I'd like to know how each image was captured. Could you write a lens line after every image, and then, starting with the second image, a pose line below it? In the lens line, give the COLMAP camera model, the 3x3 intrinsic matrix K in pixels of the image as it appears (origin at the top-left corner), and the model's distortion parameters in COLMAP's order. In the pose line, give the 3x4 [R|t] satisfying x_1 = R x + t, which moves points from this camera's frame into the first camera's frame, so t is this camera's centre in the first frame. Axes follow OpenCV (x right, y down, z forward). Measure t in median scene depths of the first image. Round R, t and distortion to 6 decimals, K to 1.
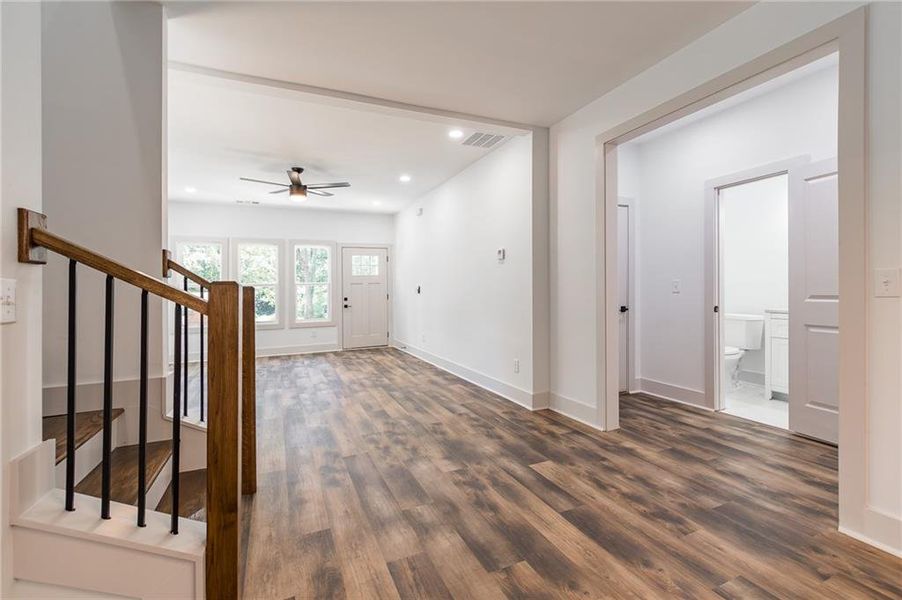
lens RADIAL K [[406.0, 0, 465.3], [0, 406.0, 281.9], [0, 0, 1]] dist [0.003303, -0.000086]
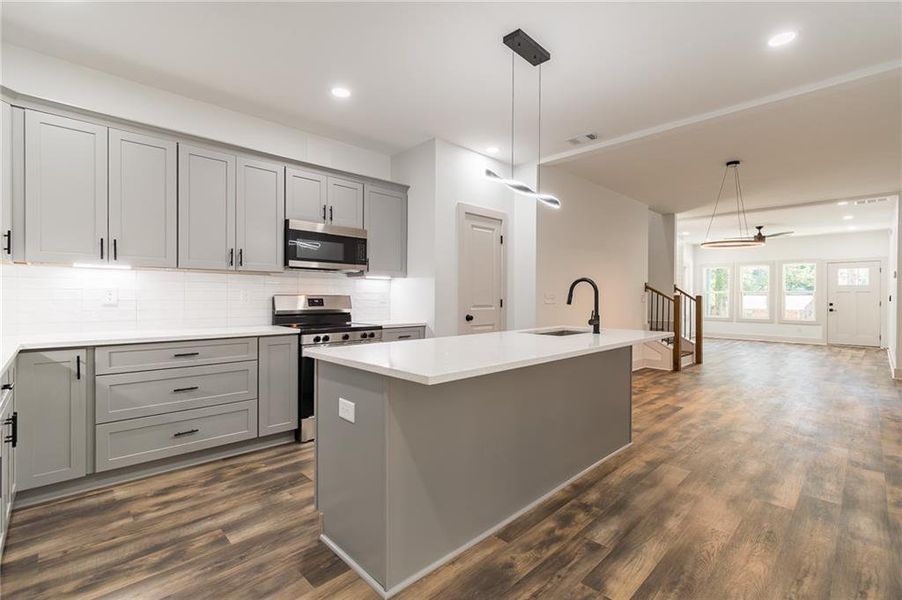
lens RADIAL K [[406.0, 0, 458.1], [0, 406.0, 301.8], [0, 0, 1]] dist [0.003303, -0.000086]
pose [[0.332256, 0.031339, -0.942668, 0.546296], [0.007364, 0.999331, 0.035818, -0.020259], [0.943161, -0.018843, 0.331803, -0.539058]]
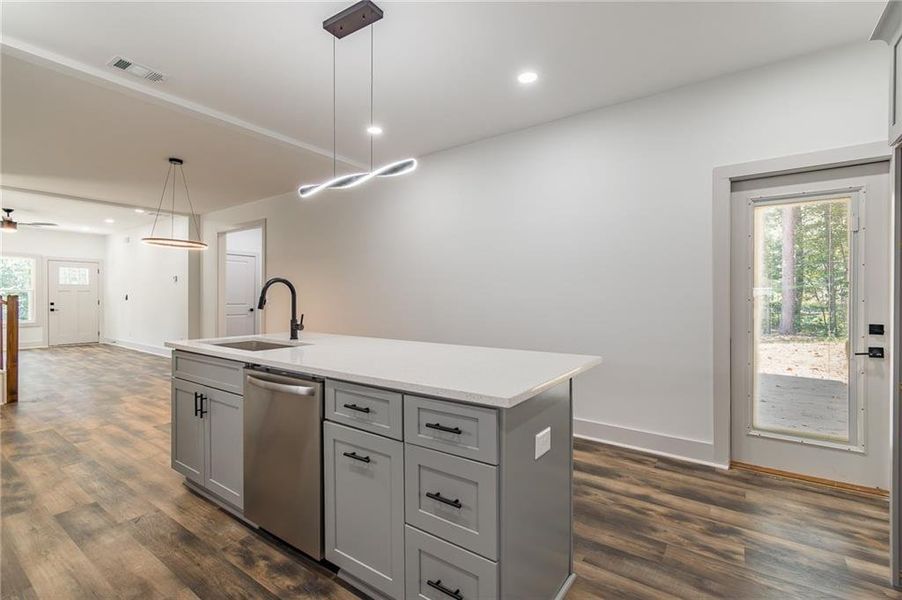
lens RADIAL K [[406.0, 0, 457.2], [0, 406.0, 304.5], [0, 0, 1]] dist [0.003303, -0.000086]
pose [[0.873577, 0.010745, 0.486568, 0.175272], [-0.026554, 0.999319, 0.025605, -0.019206], [-0.485962, -0.035288, 0.873267, -0.669363]]
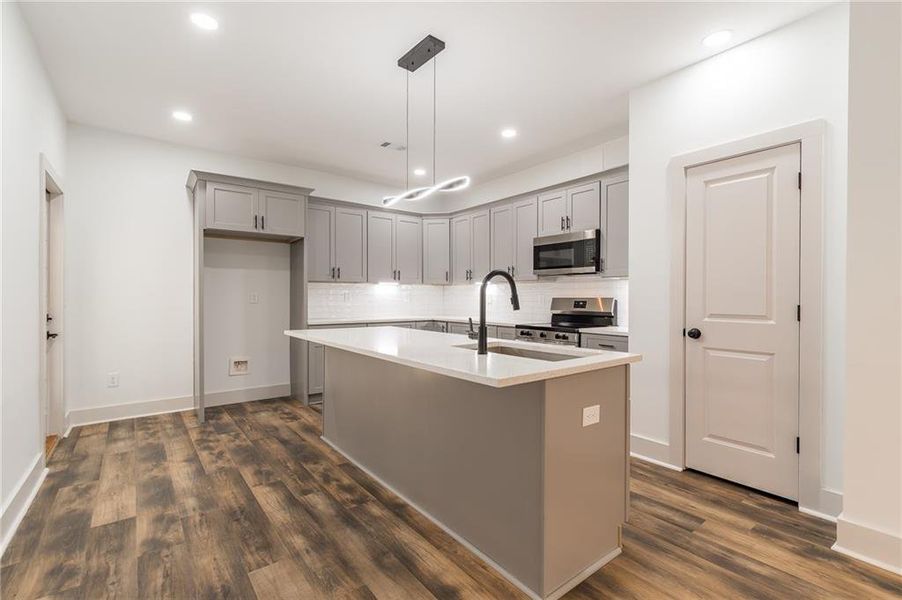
lens RADIAL K [[406.0, 0, 459.5], [0, 406.0, 302.3], [0, 0, 1]] dist [0.003303, -0.000086]
pose [[-0.973243, 0.017839, -0.229085, 0.296601], [0.018759, 0.999822, -0.001839, -0.007795], [0.229012, -0.006087, -0.973405, -0.039037]]
